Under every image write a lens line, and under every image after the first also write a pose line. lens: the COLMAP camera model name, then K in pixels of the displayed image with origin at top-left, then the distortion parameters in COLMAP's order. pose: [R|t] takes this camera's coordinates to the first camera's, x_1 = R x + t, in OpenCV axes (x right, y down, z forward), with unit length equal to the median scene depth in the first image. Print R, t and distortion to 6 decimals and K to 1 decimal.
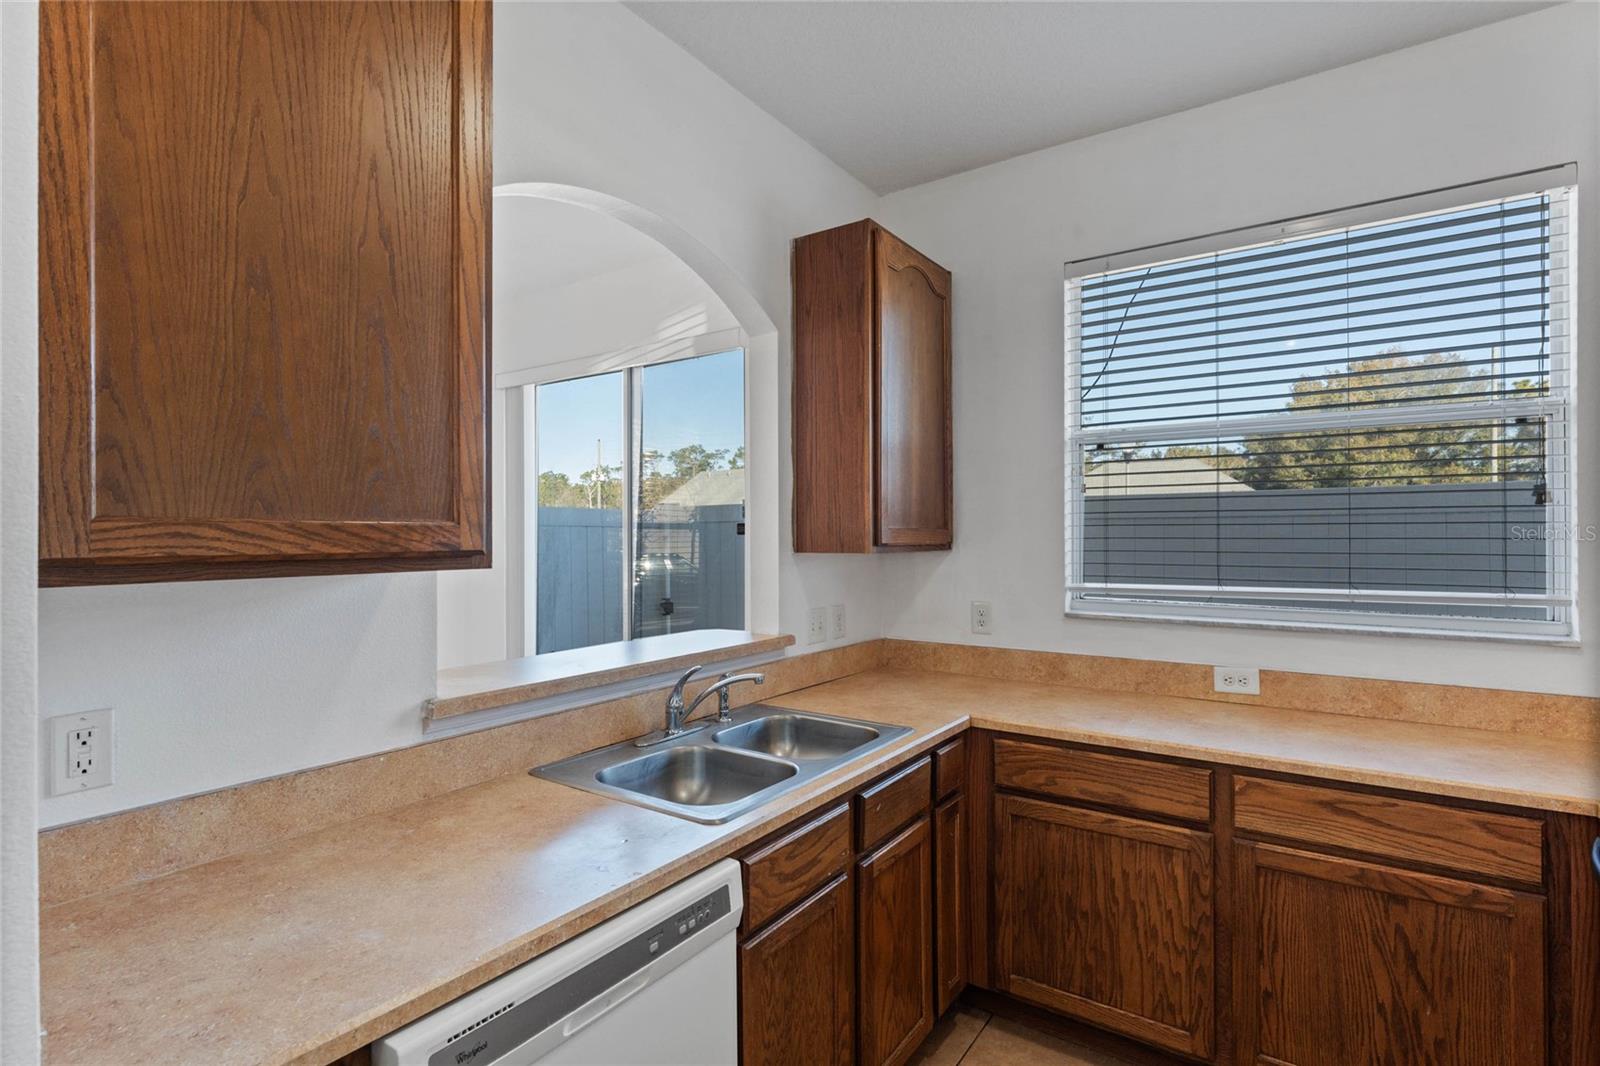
lens RADIAL K [[775.8, 0, 795.4], [0, 775.8, 531.1], [0, 0, 1]] dist [0.004917, -0.002893]
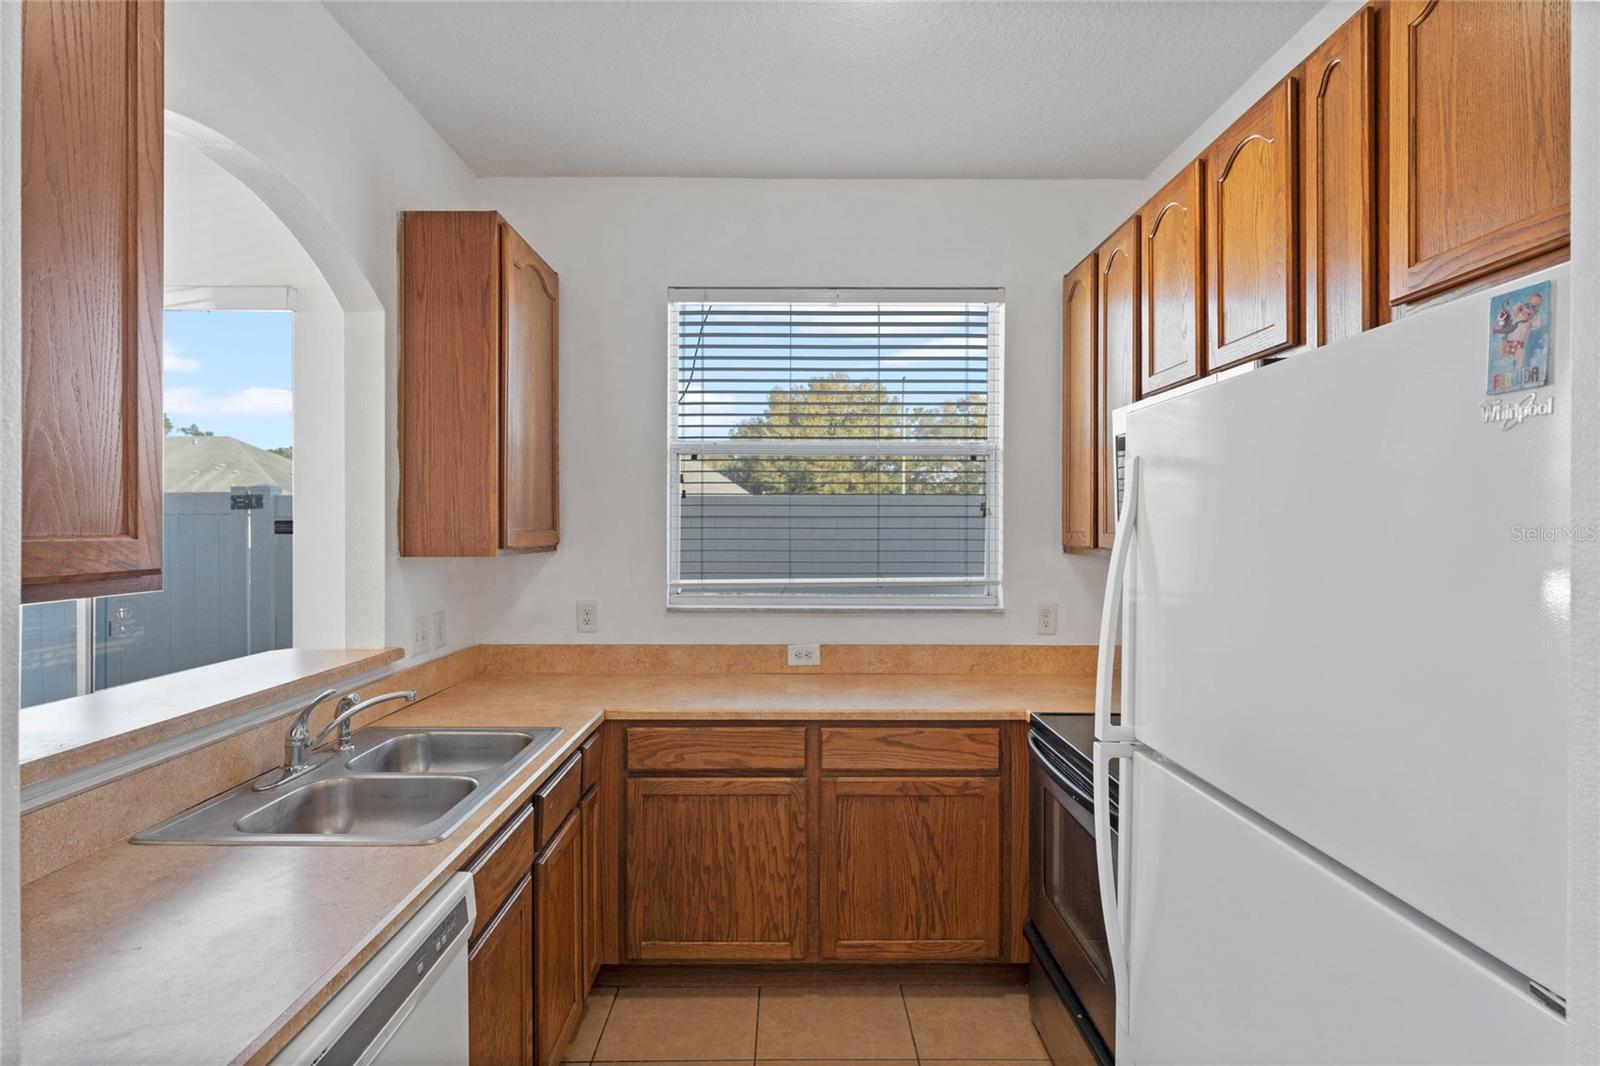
lens RADIAL K [[820.1, 0, 795.9], [0, 820.1, 525.7], [0, 0, 1]] dist [0.002250, -0.000843]
pose [[0.821647, 0.004655, 0.569978, -0.207190], [-0.006743, 0.999976, 0.001553, -0.016360], [-0.569957, -0.005119, 0.821659, -0.066189]]
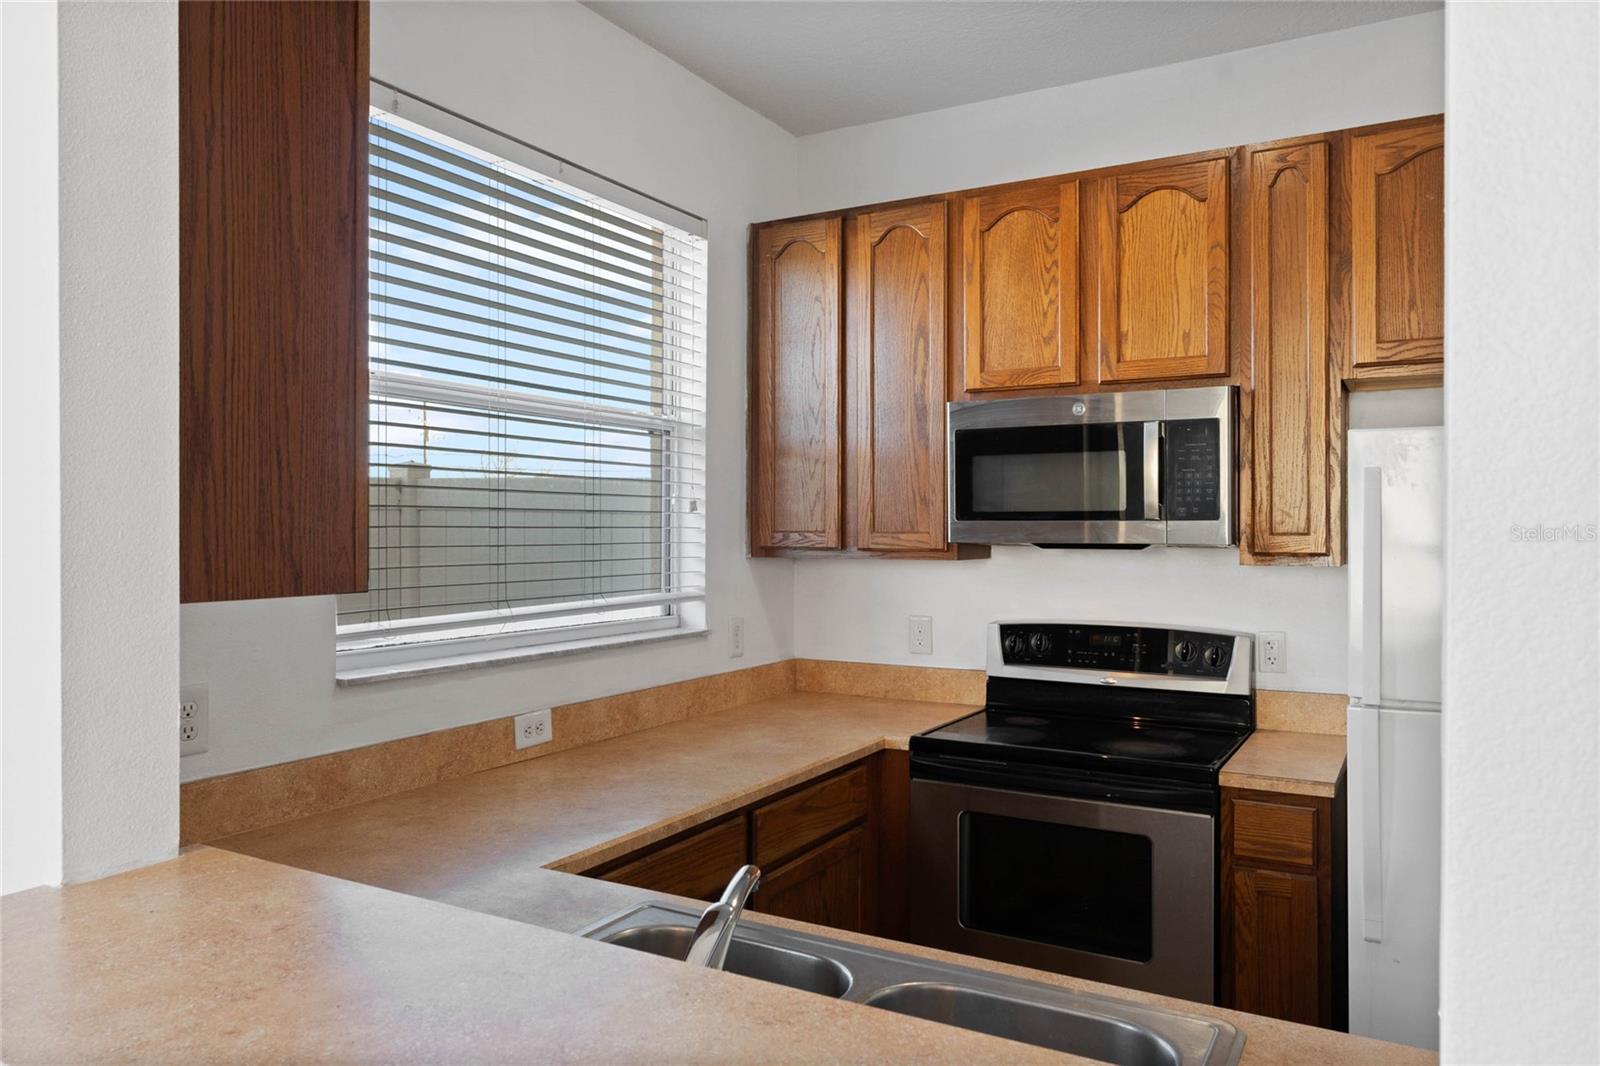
lens RADIAL K [[1095.8, 0, 803.6], [0, 1095.8, 531.6], [0, 0, 1]] dist [-0.008616, -0.001469]
pose [[-0.085286, -0.001515, 0.996355, -0.609255], [-0.005720, 0.999983, 0.001031, -0.007644], [-0.996340, -0.005611, -0.085293, 0.930132]]
